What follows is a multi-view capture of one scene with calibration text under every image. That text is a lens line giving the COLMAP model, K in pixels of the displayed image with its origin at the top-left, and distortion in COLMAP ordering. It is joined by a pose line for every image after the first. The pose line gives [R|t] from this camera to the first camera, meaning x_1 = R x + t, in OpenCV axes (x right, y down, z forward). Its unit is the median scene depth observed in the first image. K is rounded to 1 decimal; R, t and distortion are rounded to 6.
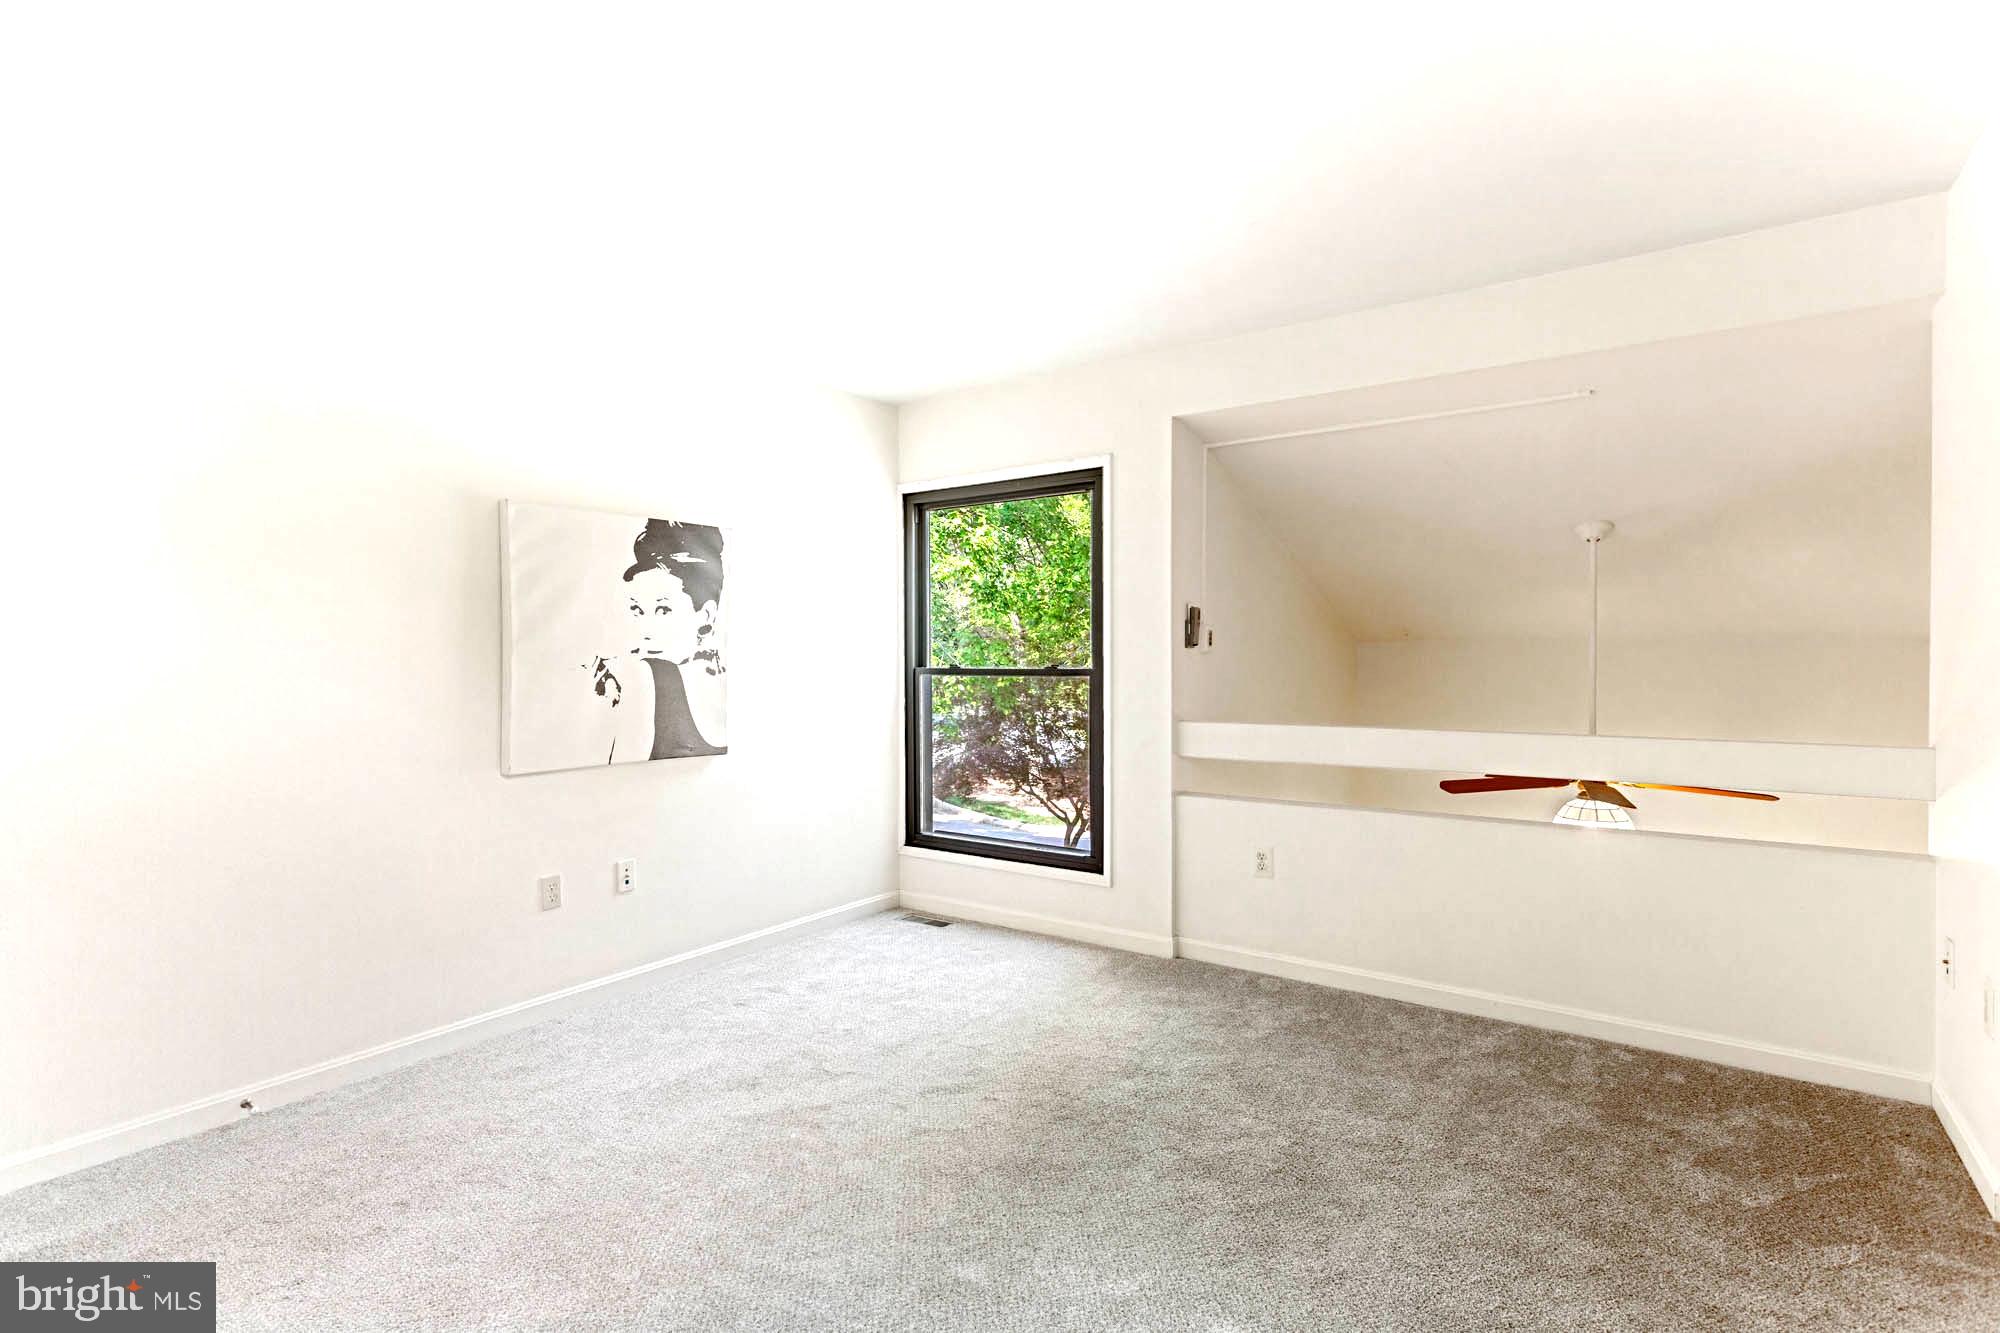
lens RADIAL K [[954.4, 0, 1002.2], [0, 954.4, 660.3], [0, 0, 1]] dist [0.000410, -0.000155]
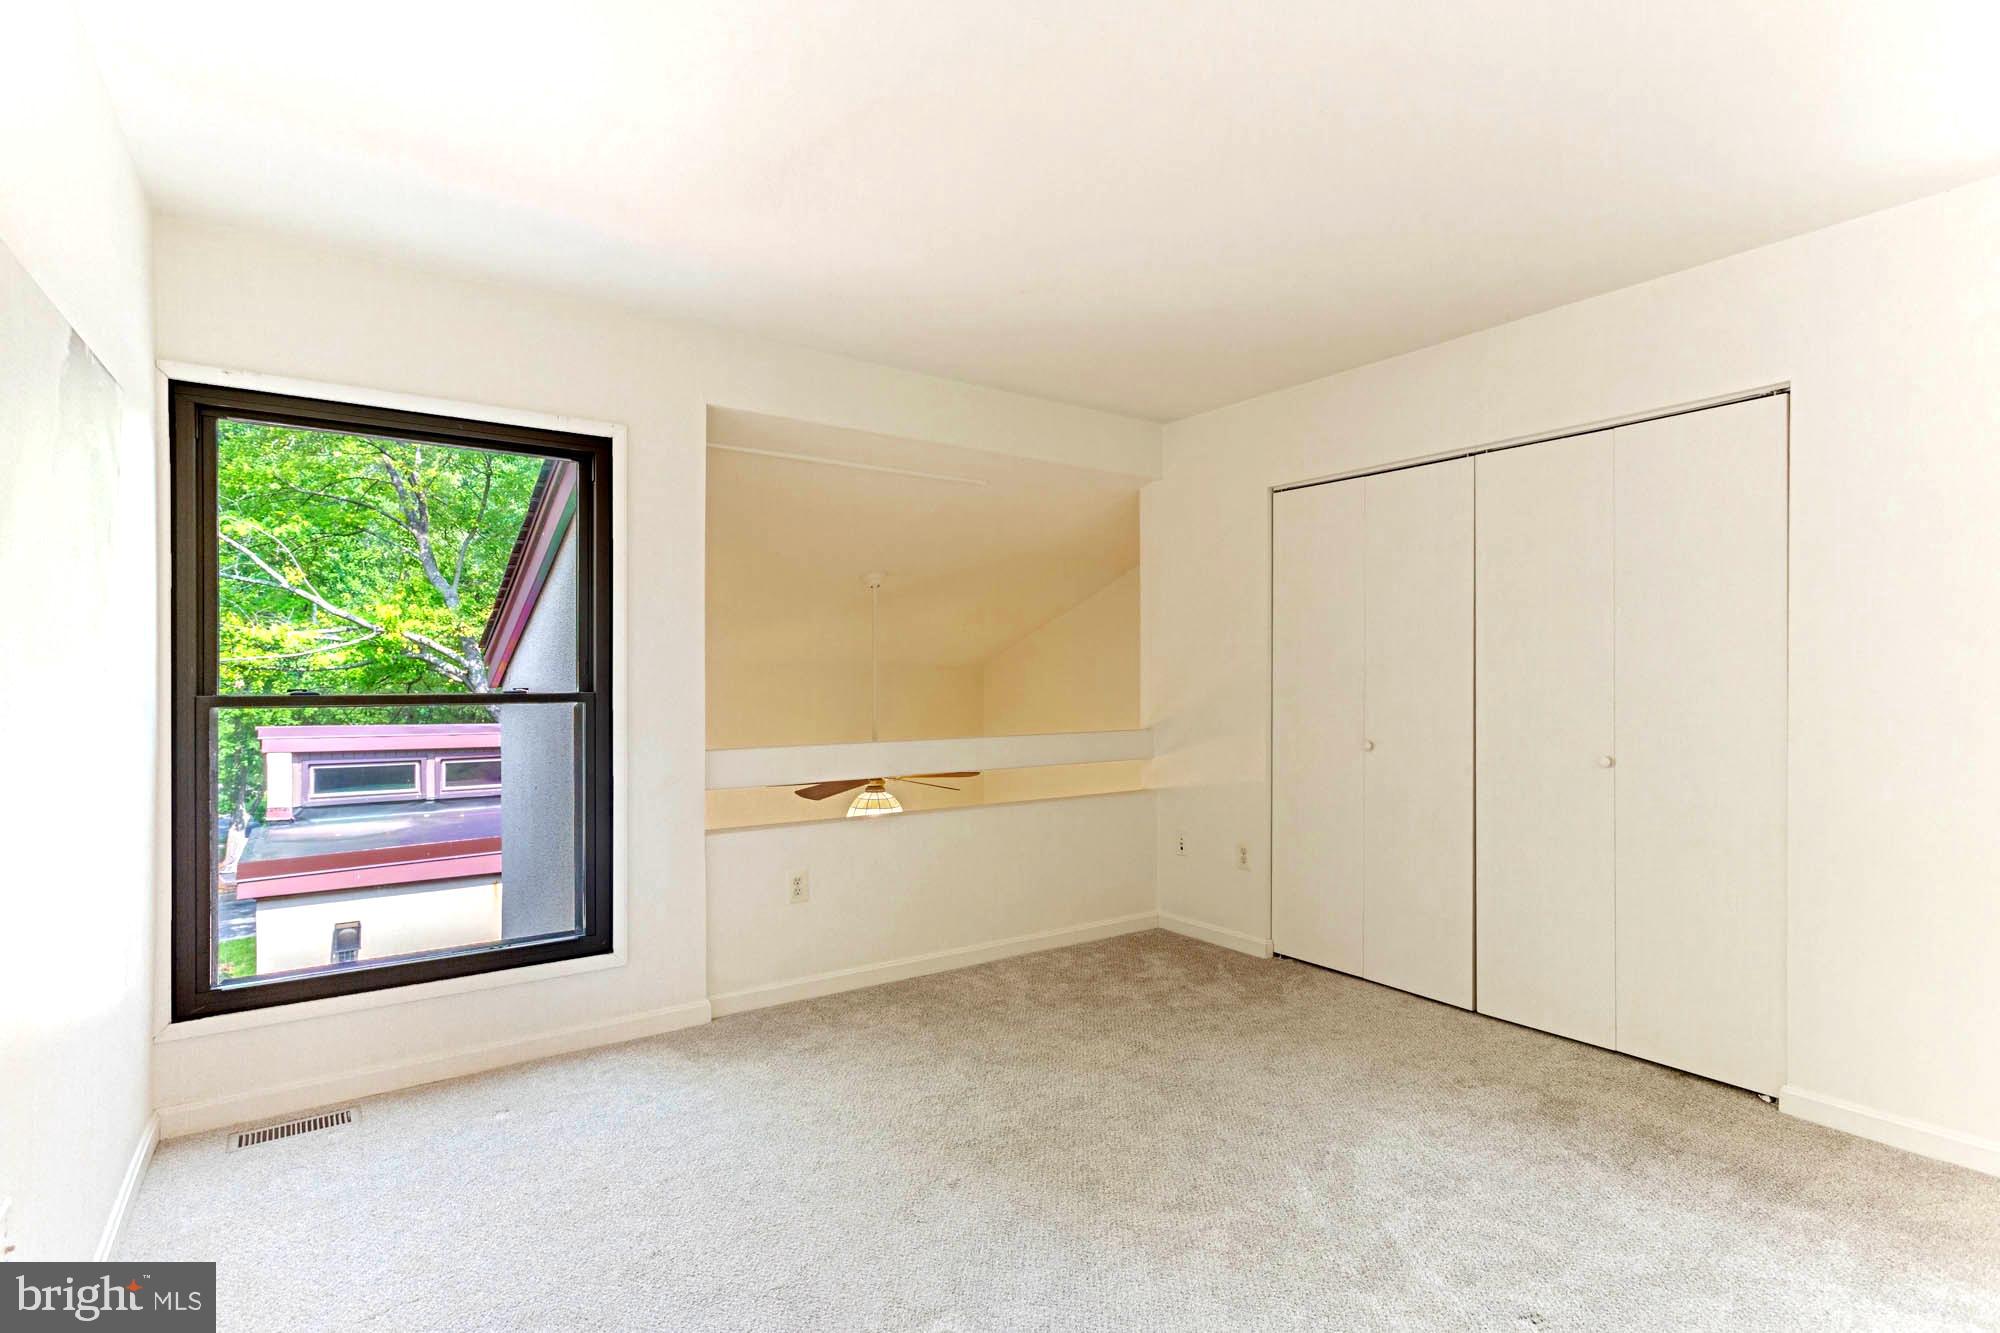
lens RADIAL K [[954.4, 0, 1002.2], [0, 954.4, 660.3], [0, 0, 1]] dist [0.000410, -0.000155]
pose [[0.337437, 0.020819, 0.941118, -0.610563], [0.004121, 0.999713, -0.023593, 0.002746], [-0.941339, 0.011840, 0.337254, 0.487591]]
